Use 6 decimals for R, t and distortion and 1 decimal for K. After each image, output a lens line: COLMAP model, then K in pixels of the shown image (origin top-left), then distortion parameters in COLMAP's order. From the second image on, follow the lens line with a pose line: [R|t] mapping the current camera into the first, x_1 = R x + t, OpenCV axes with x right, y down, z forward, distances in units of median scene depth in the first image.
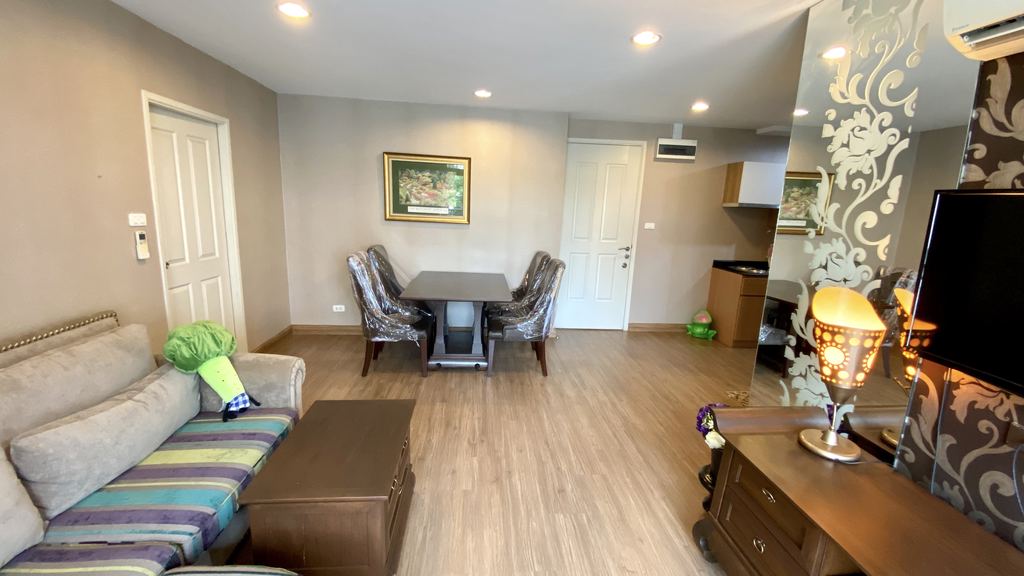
lens RADIAL K [[418.1, 0, 518.2], [0, 418.1, 283.1], [0, 0, 1]] dist [0.026824, -0.027560]
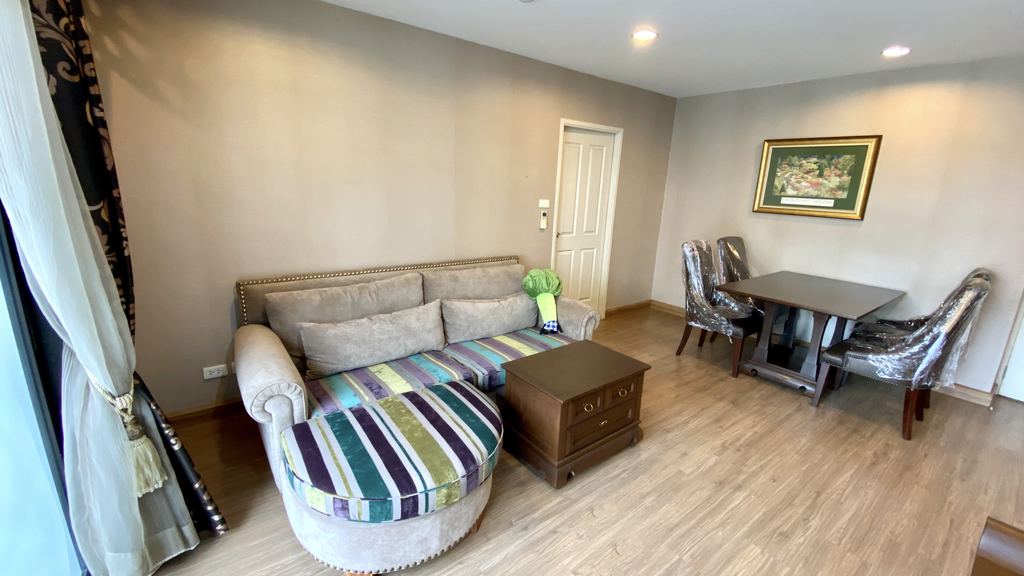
lens RADIAL K [[409.1, 0, 483.9], [0, 409.1, 287.4], [0, 0, 1]] dist [0.014442, -0.025620]
pose [[0.492633, 0.187082, -0.849890, 0.288331], [-0.166599, 0.978830, 0.118897, 0.011352], [0.854141, 0.083019, 0.513372, 0.026195]]
